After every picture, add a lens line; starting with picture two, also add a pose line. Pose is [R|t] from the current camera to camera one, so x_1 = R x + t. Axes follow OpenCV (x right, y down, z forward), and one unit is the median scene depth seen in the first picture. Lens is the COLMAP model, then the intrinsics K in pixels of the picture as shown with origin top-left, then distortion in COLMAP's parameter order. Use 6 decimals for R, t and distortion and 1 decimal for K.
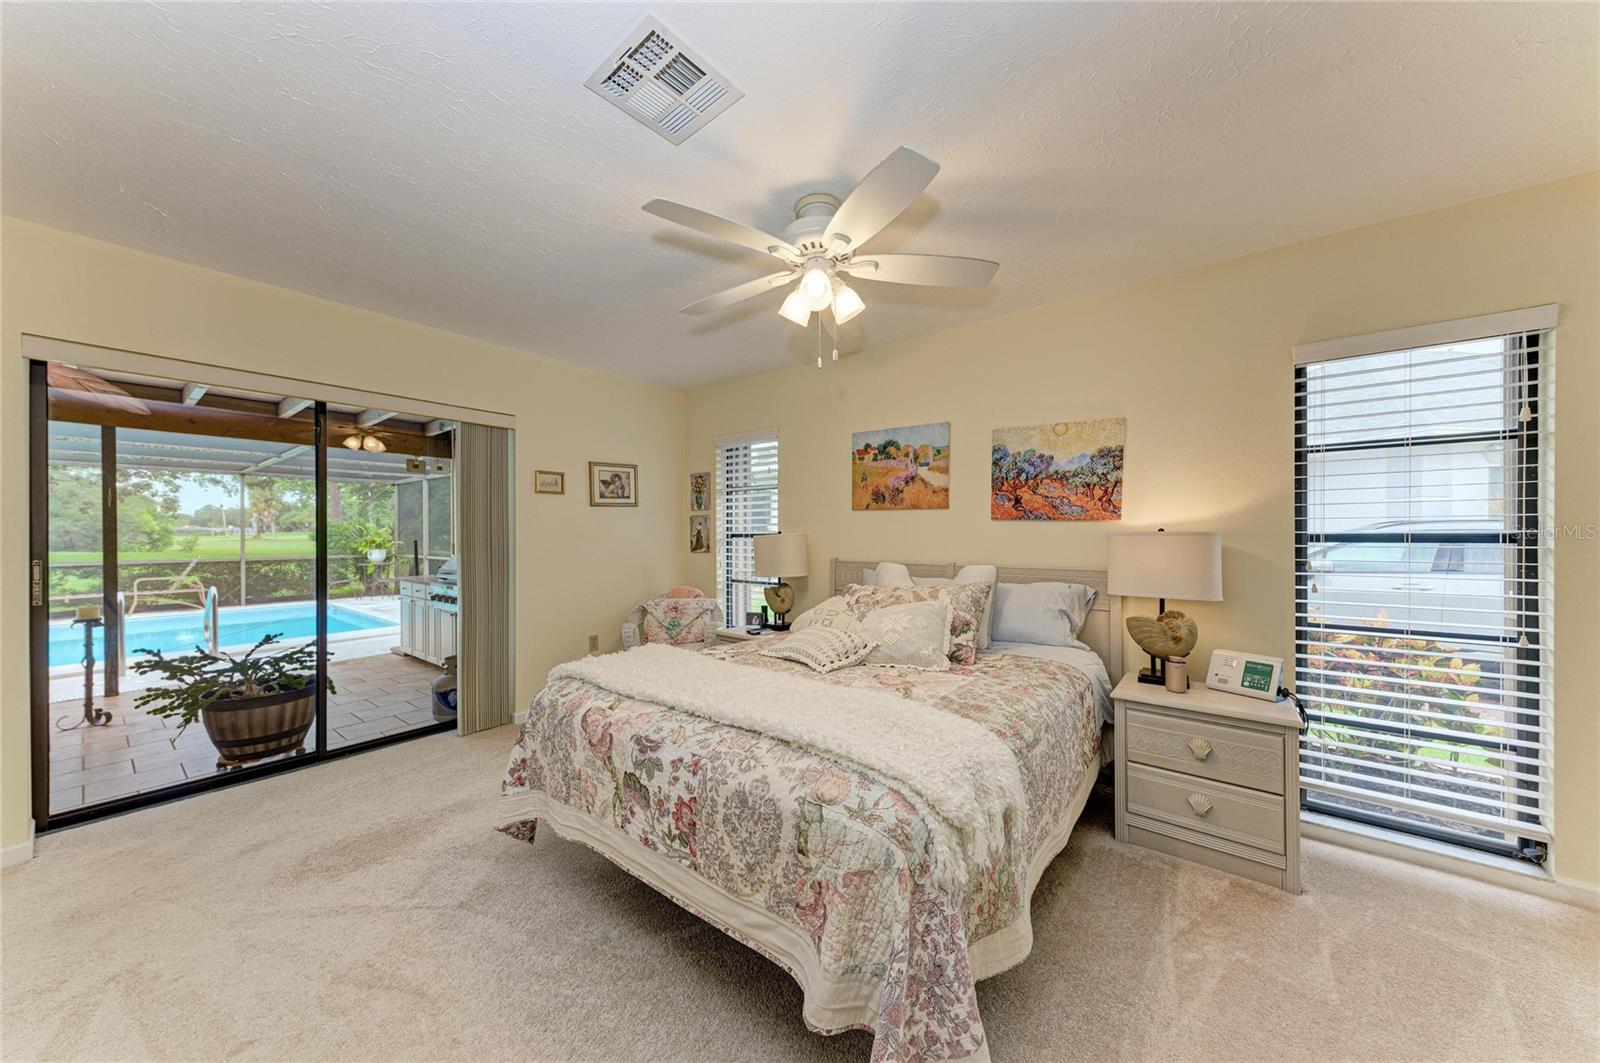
lens RADIAL K [[540.8, 0, 808.6], [0, 540.8, 533.9], [0, 0, 1]] dist [0.016899, -0.001714]
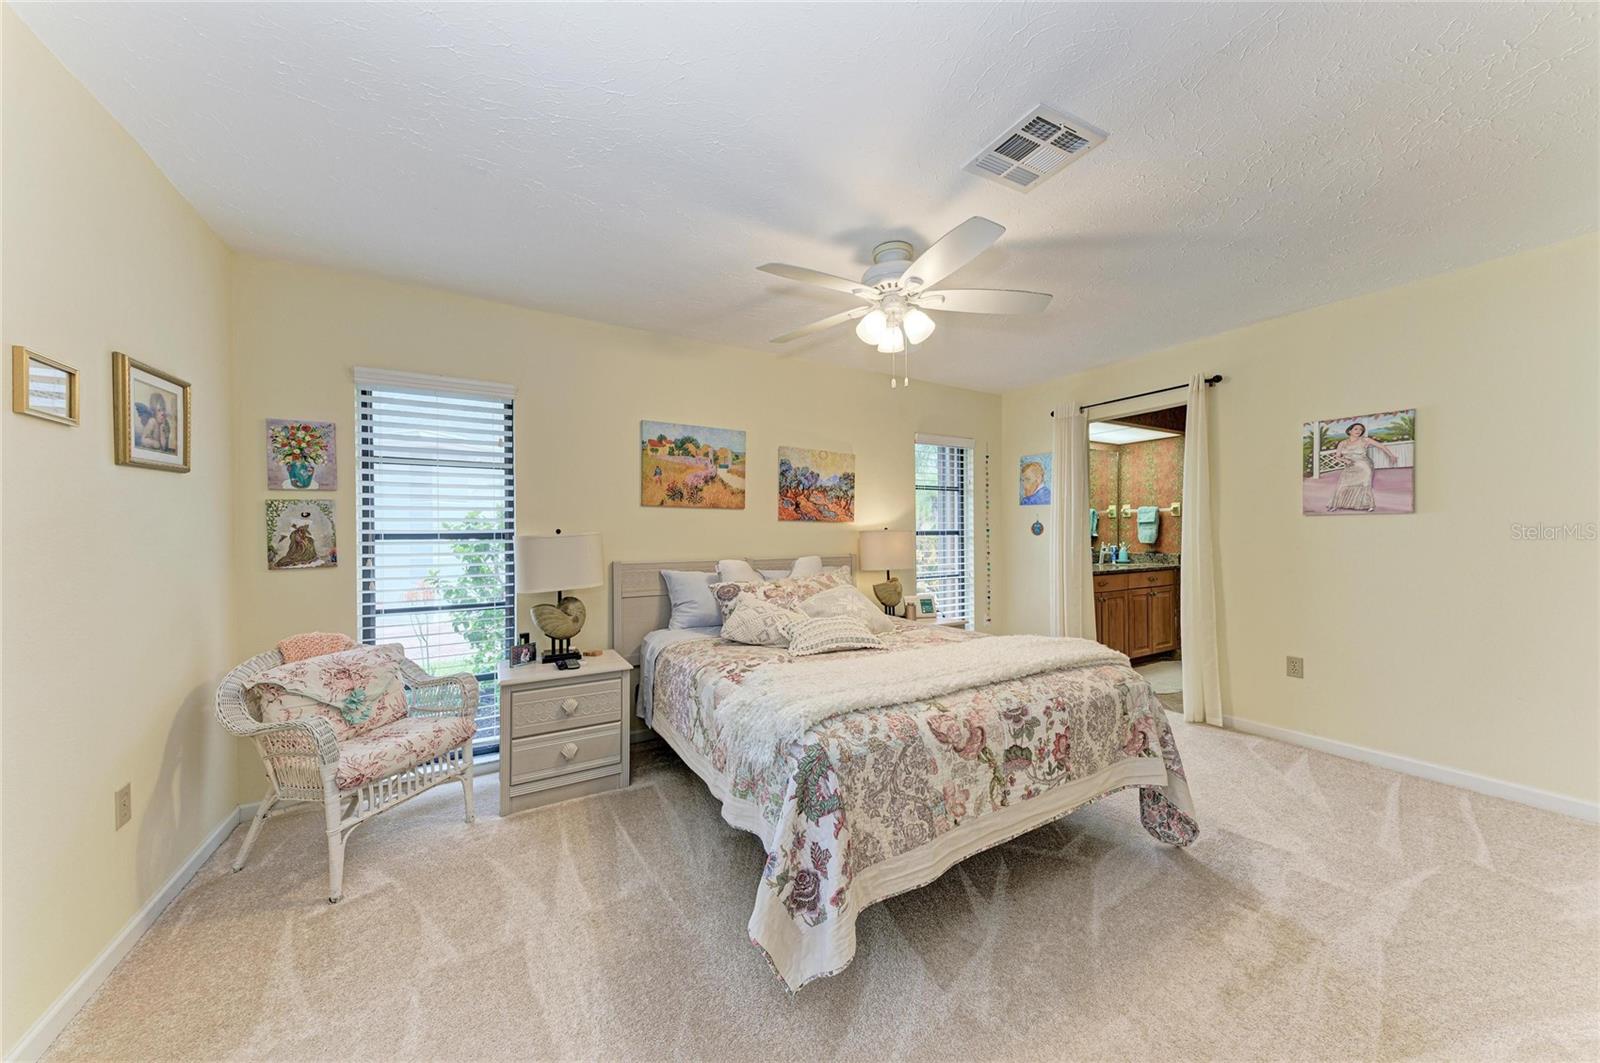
lens RADIAL K [[540.8, 0, 797.7], [0, 540.8, 531.6], [0, 0, 1]] dist [0.016899, -0.001714]
pose [[0.382896, 0.001307, 0.923791, -0.837642], [0.008693, 0.999950, -0.005018, 0.006588], [-0.923751, 0.009952, 0.382865, 0.545466]]
